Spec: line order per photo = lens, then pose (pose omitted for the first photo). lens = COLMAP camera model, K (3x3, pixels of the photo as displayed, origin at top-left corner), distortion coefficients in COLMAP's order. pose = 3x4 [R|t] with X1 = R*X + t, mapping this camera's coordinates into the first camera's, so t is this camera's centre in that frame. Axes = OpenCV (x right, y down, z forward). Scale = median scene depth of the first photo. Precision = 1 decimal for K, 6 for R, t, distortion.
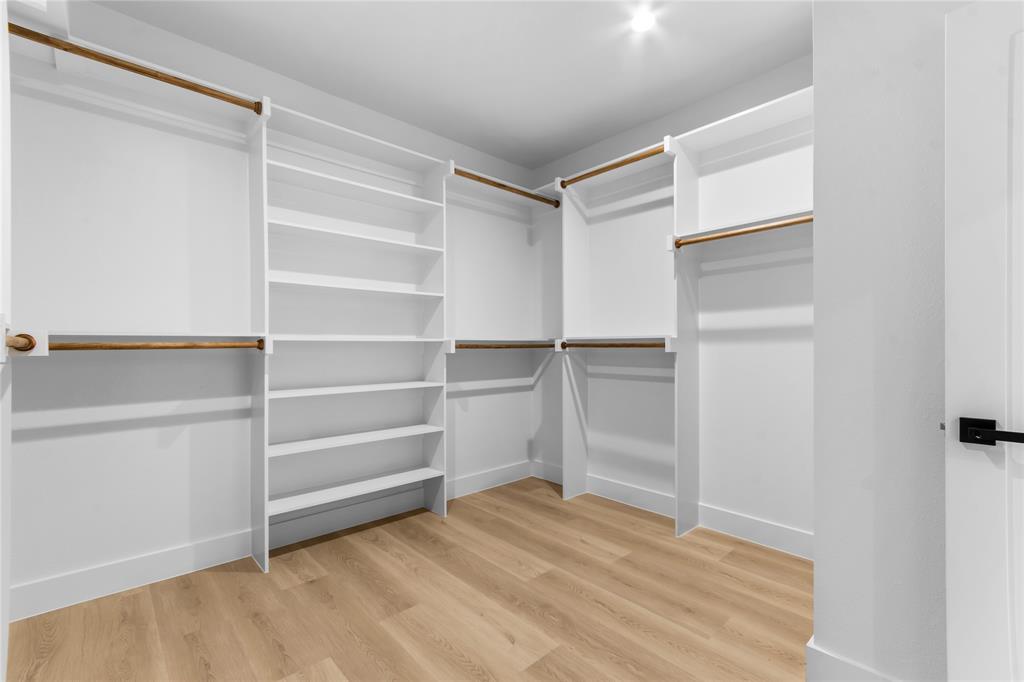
lens RADIAL K [[443.9, 0, 512.0], [0, 443.9, 341.0], [0, 0, 1]] dist [0.001681, 0.001165]
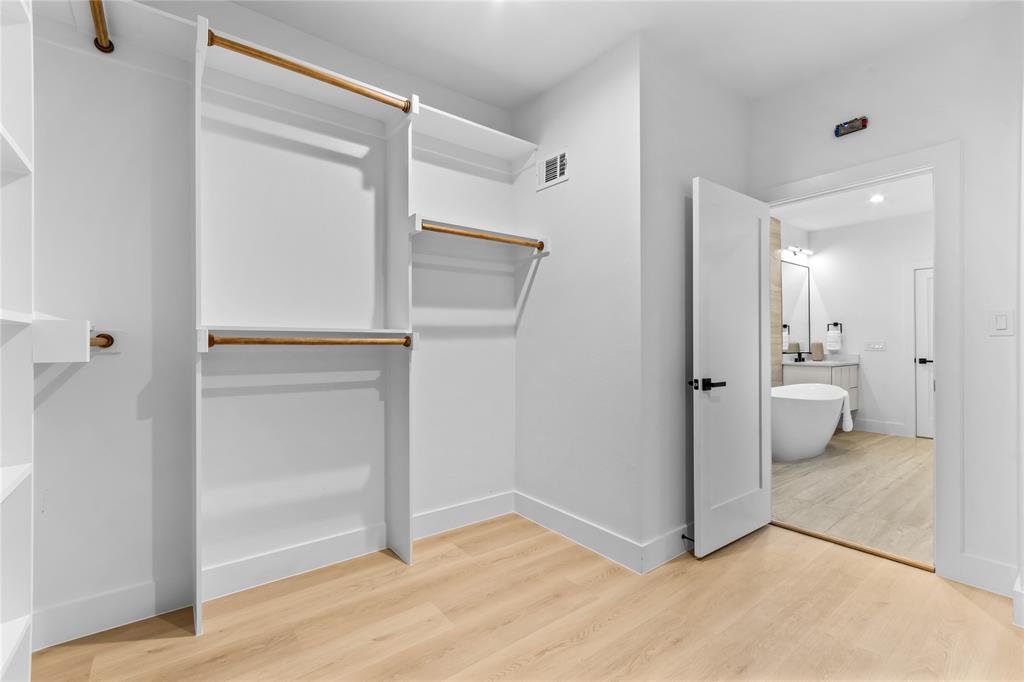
lens RADIAL K [[443.9, 0, 512.0], [0, 443.9, 341.0], [0, 0, 1]] dist [0.001681, 0.001165]
pose [[0.081803, 0.011572, 0.996581, -0.490506], [-0.014010, 0.999847, -0.010460, 0.014210], [-0.996550, -0.013106, 0.081952, 0.766041]]
